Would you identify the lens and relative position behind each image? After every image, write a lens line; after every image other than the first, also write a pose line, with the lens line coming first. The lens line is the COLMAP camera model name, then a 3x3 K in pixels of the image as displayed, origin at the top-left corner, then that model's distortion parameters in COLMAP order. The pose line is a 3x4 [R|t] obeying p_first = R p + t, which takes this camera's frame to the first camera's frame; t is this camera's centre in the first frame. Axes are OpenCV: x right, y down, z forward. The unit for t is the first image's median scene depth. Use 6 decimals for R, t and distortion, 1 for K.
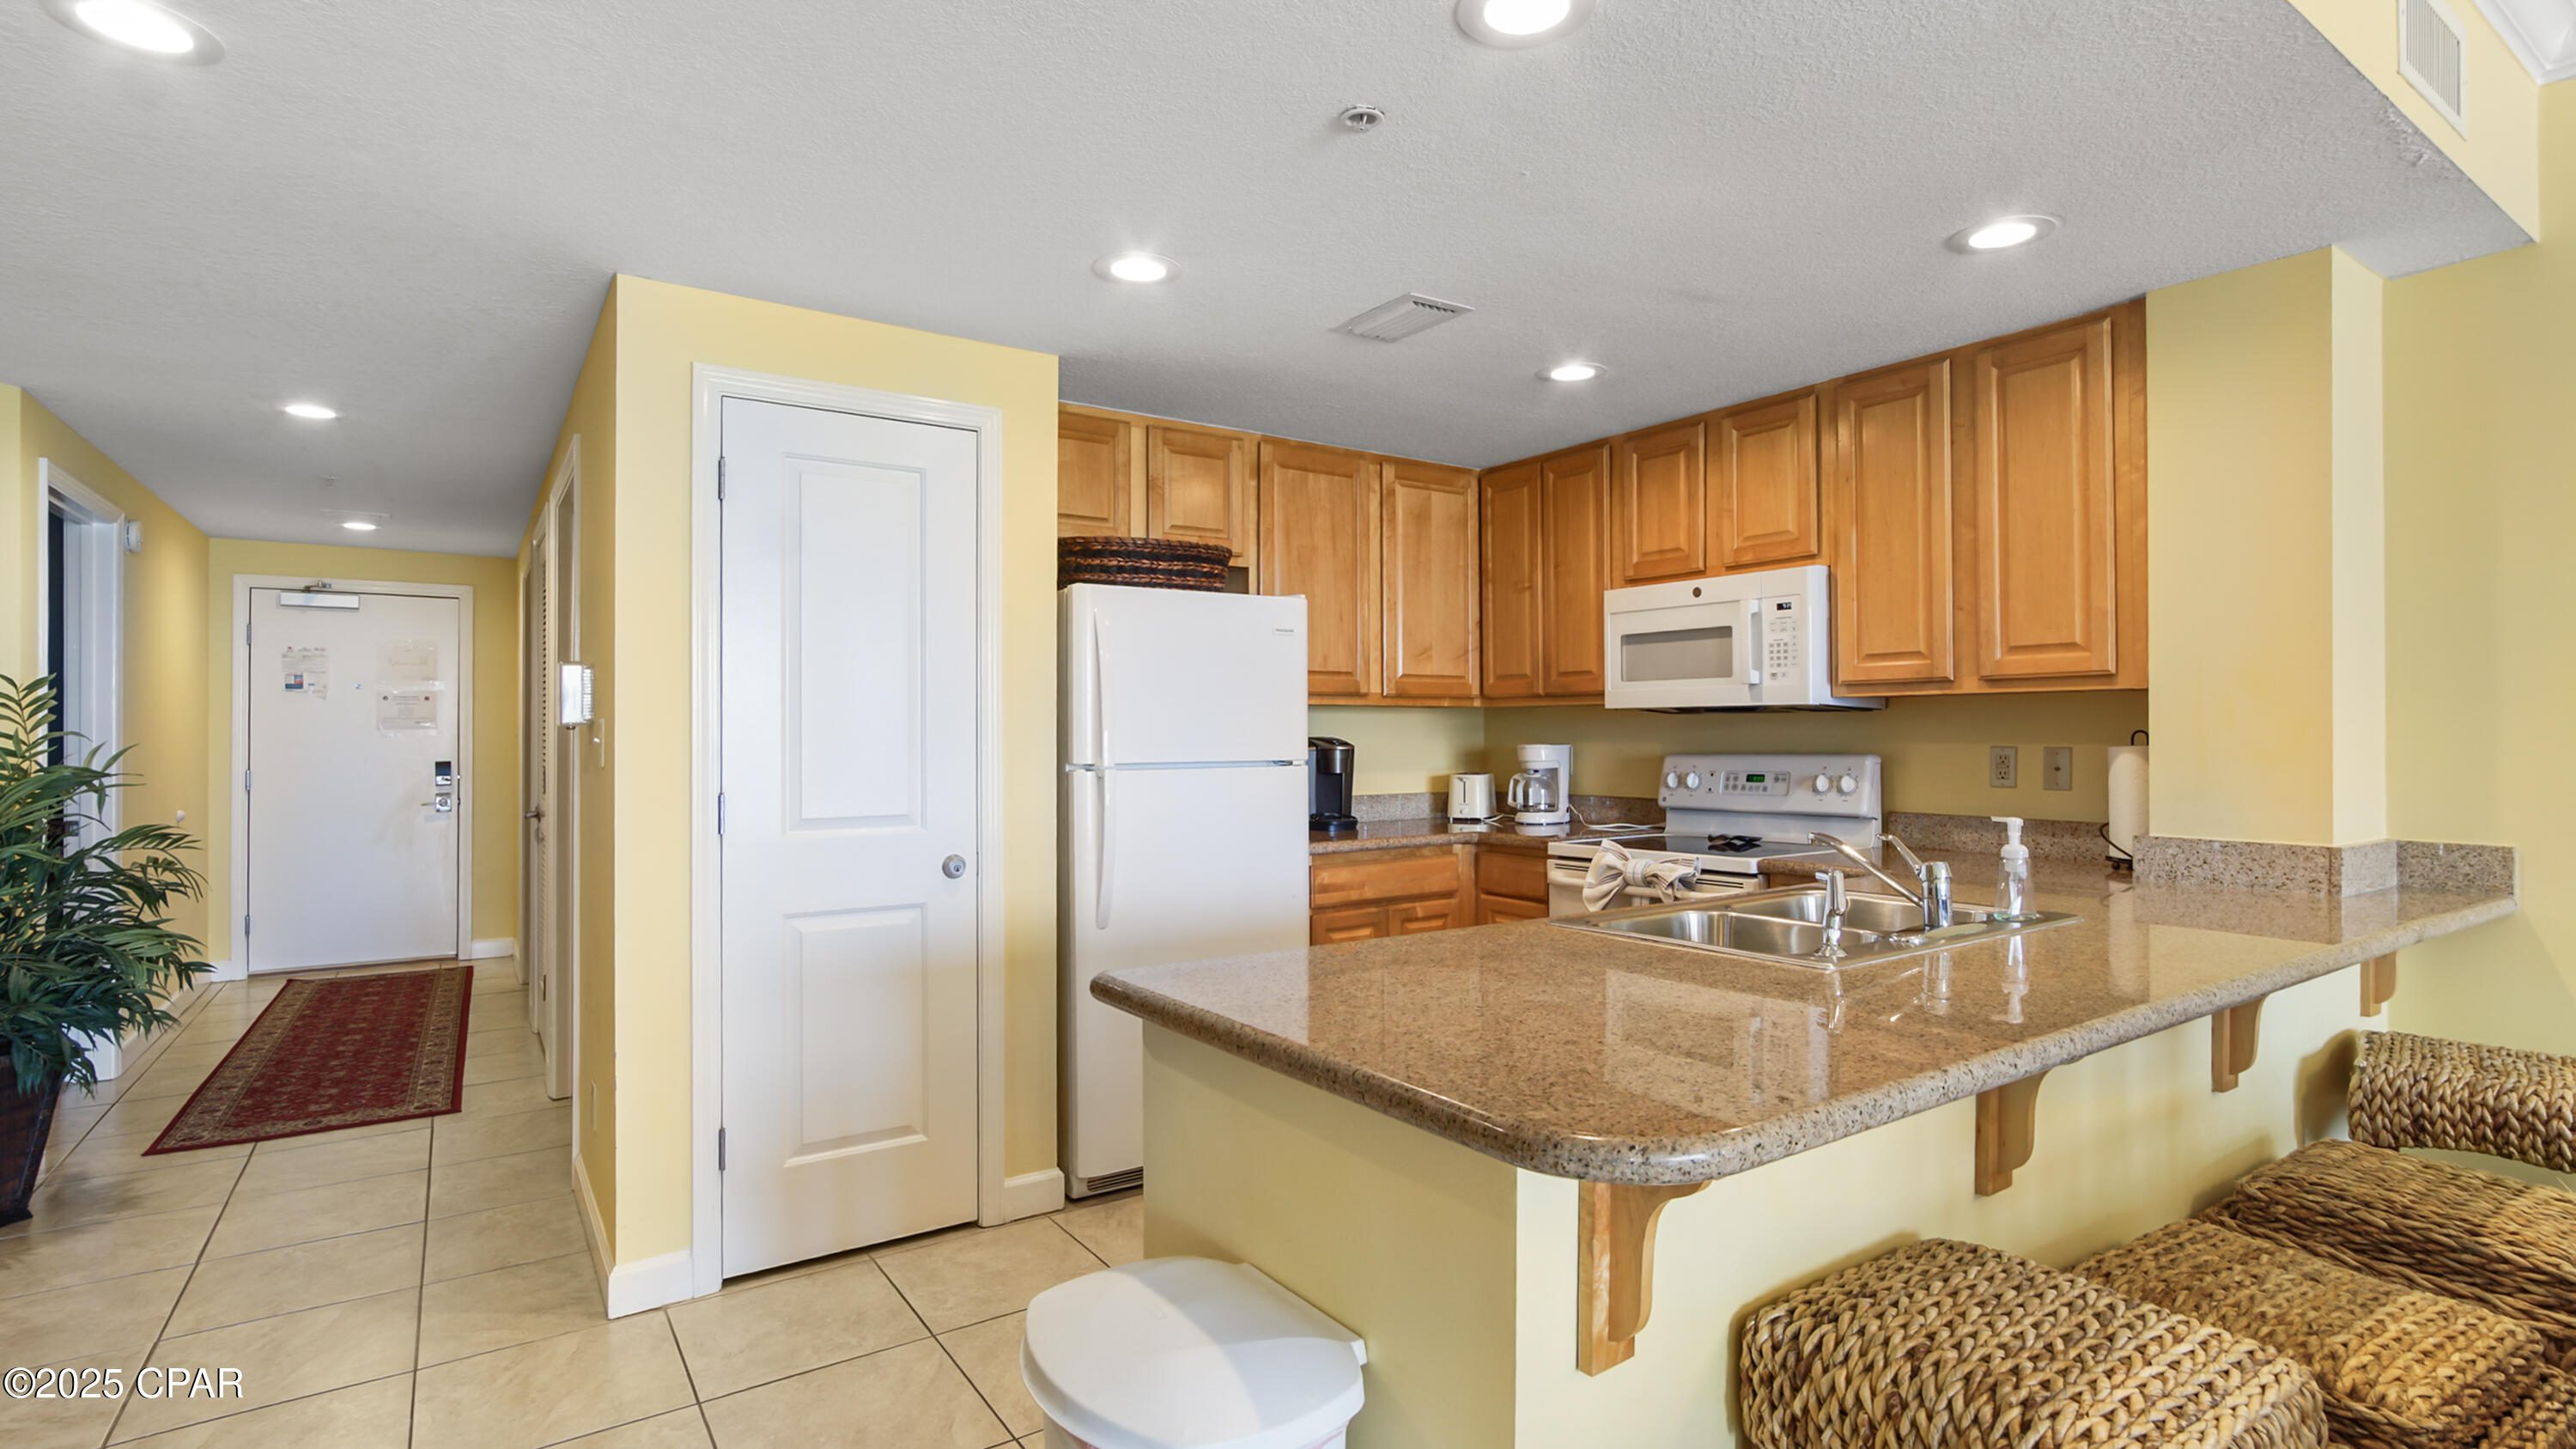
lens RADIAL K [[1217.8, 0, 1288.8], [0, 1217.8, 724.6], [0, 0, 1]] dist [-0.003658, 0.000093]
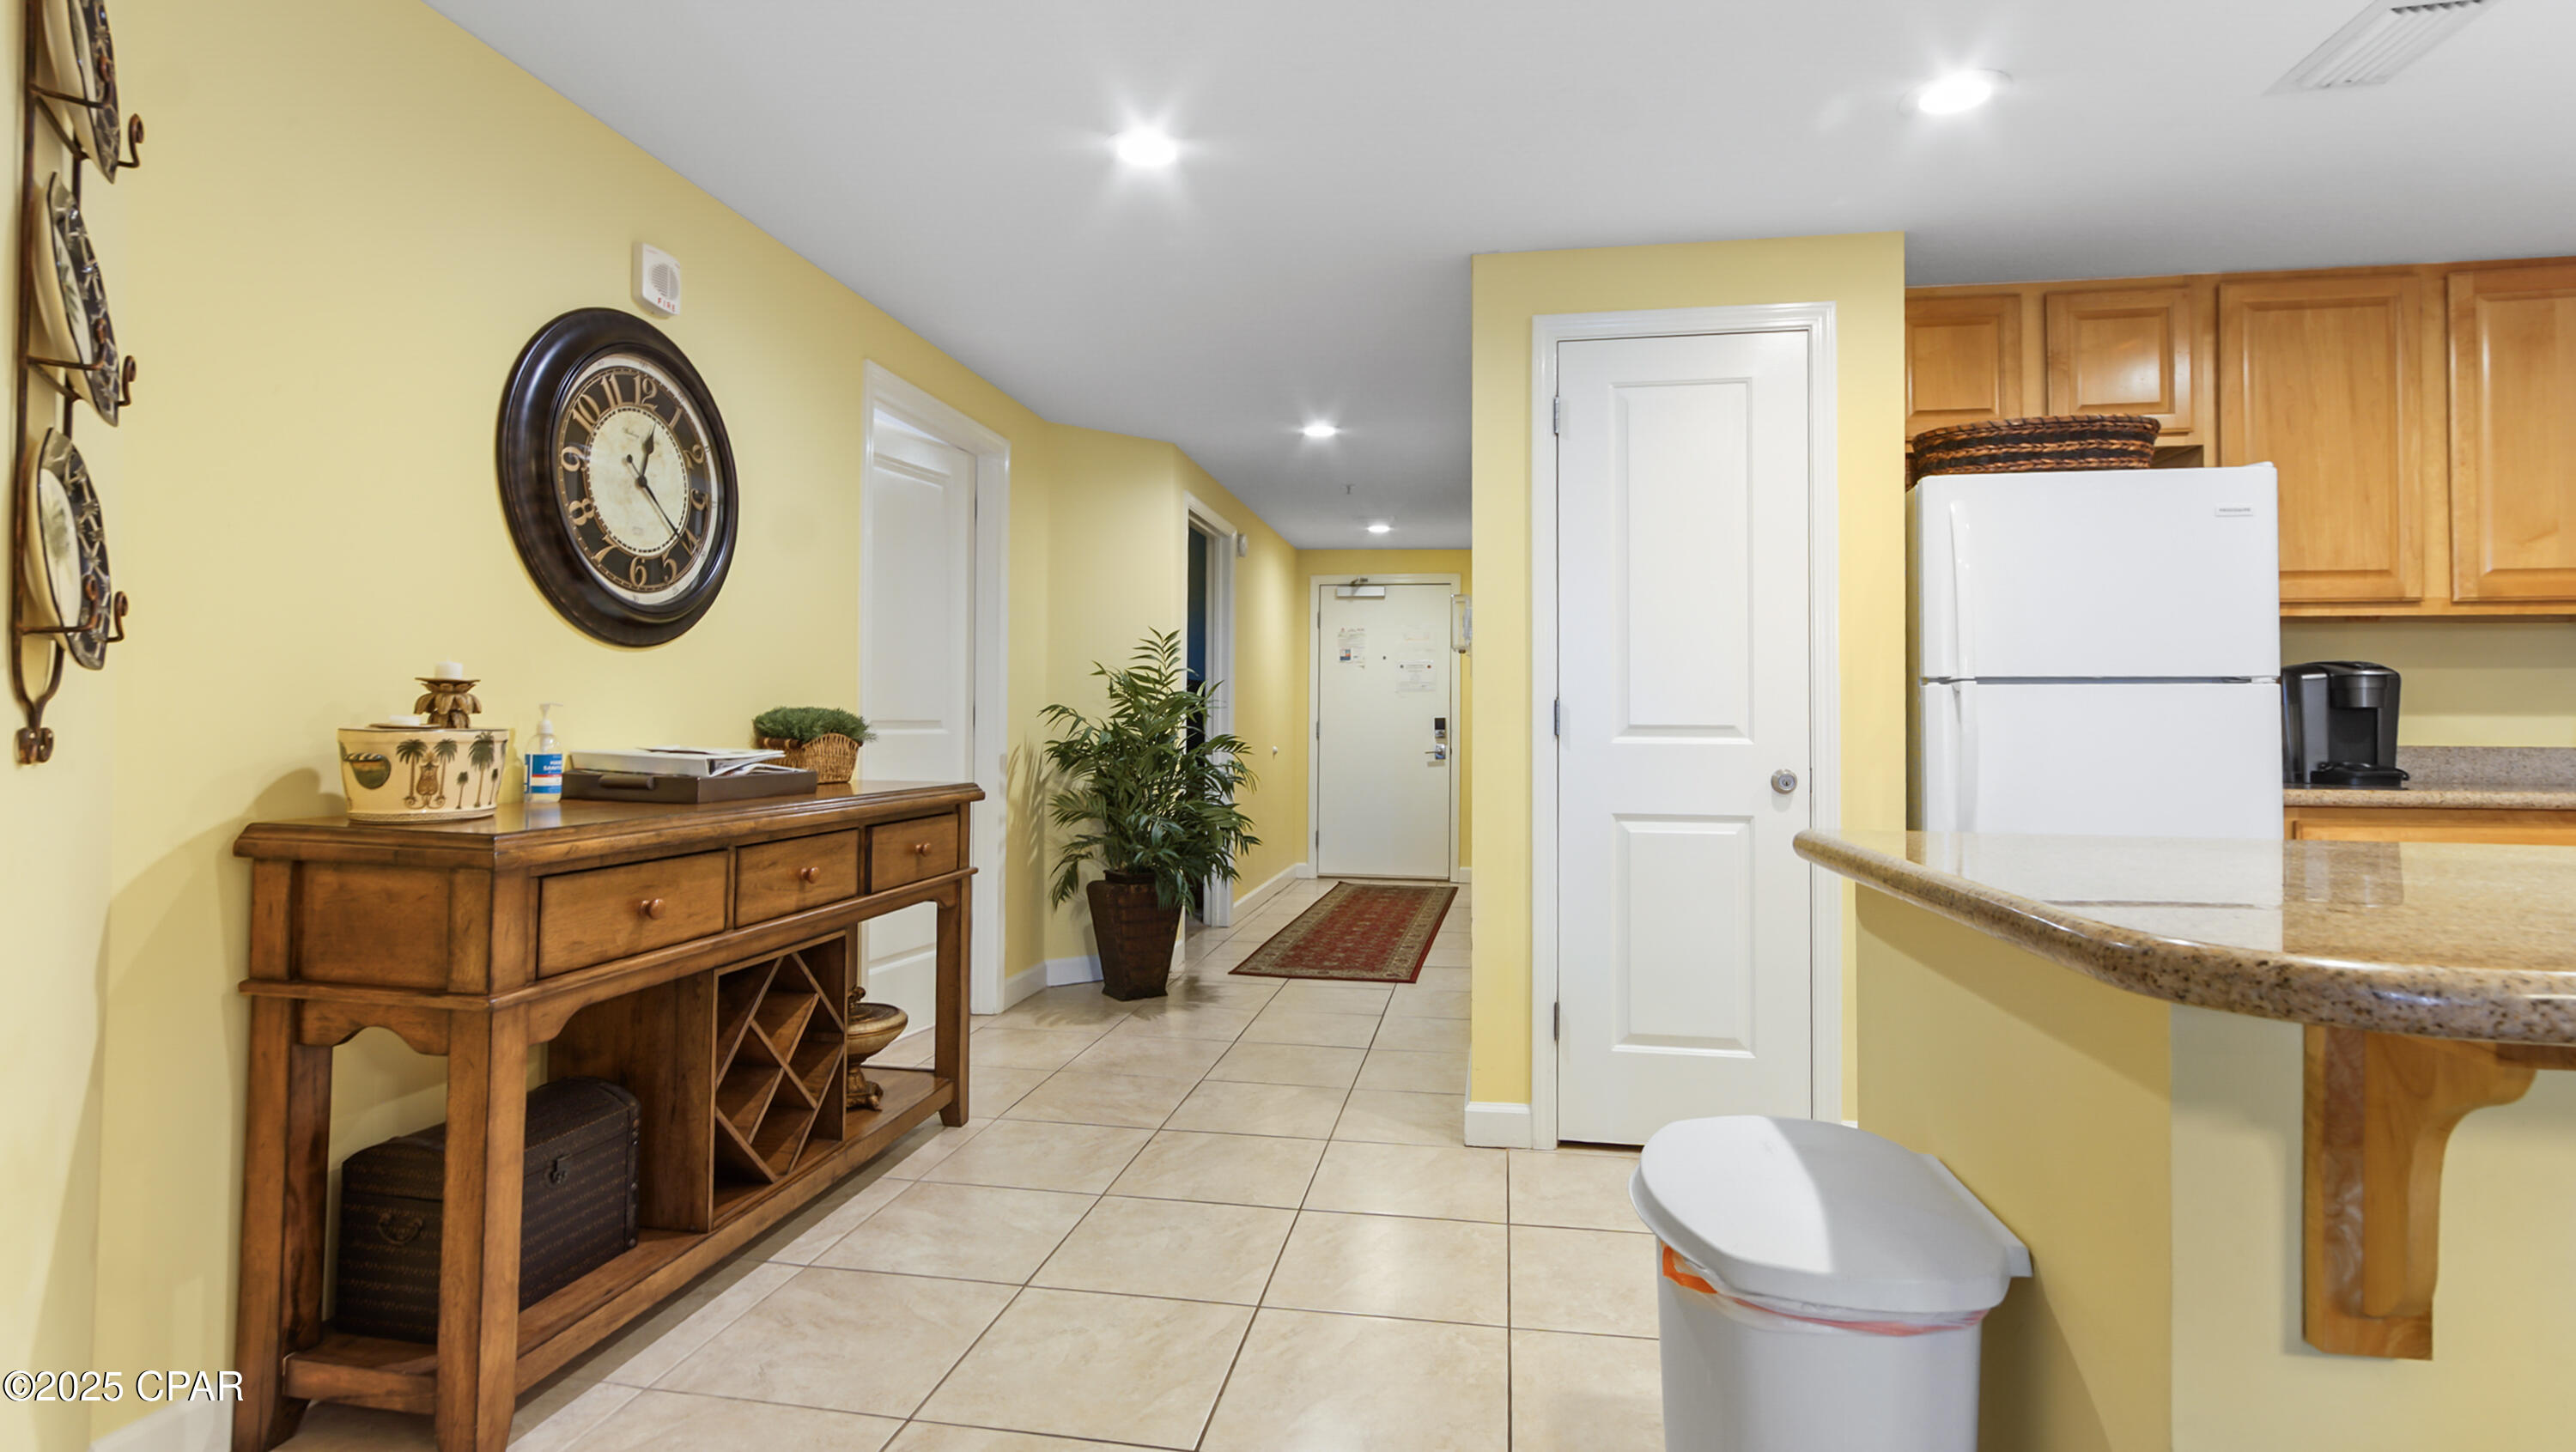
lens RADIAL K [[1224.8, 0, 1294.8], [0, 1224.8, 693.1], [0, 0, 1]] dist [-0.004603, -0.000043]
pose [[0.718678, -0.010818, -0.695259, 0.102876], [-0.004711, 0.999780, -0.020427, 0.057093], [0.695328, 0.017956, 0.718469, 0.025335]]
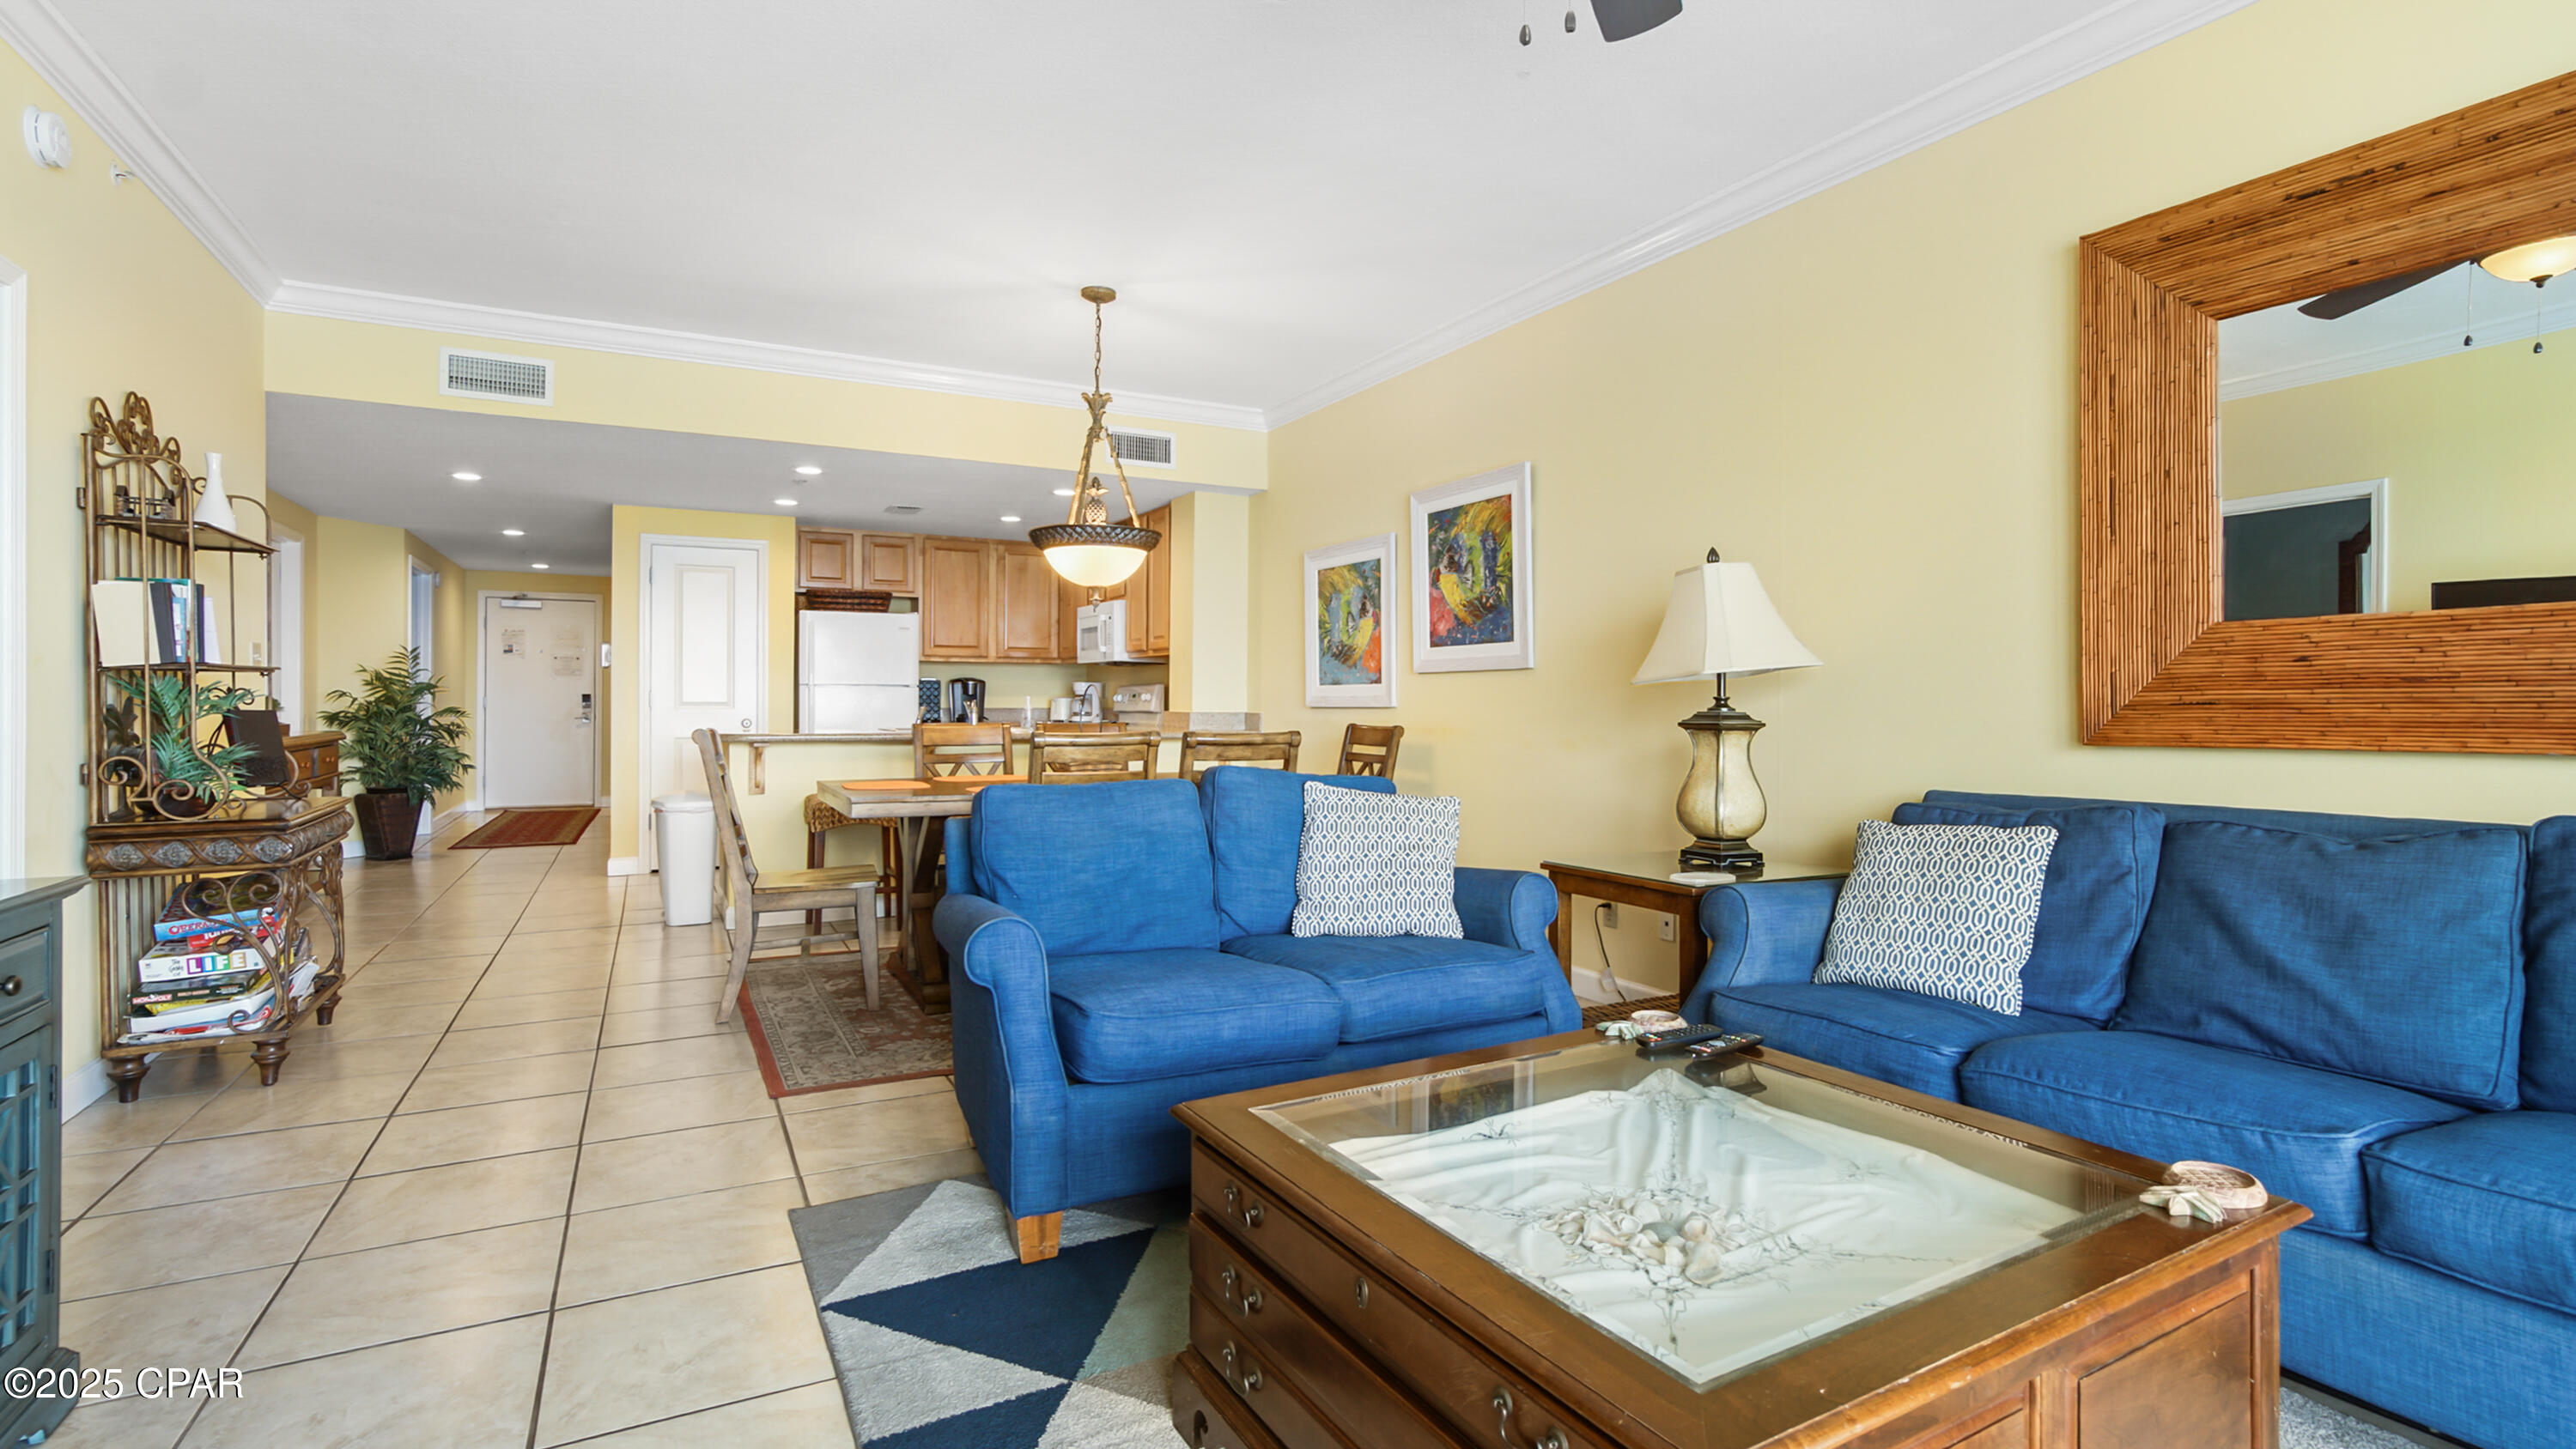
lens RADIAL K [[1204.2, 0, 1286.6], [0, 1204.2, 697.9], [0, 0, 1]] dist [-0.003963, 0.000911]
pose [[0.993493, 0.006610, -0.113703, 0.940776], [-0.005968, 0.999964, 0.005984, 0.035498], [0.113738, -0.005267, 0.993497, -1.135851]]
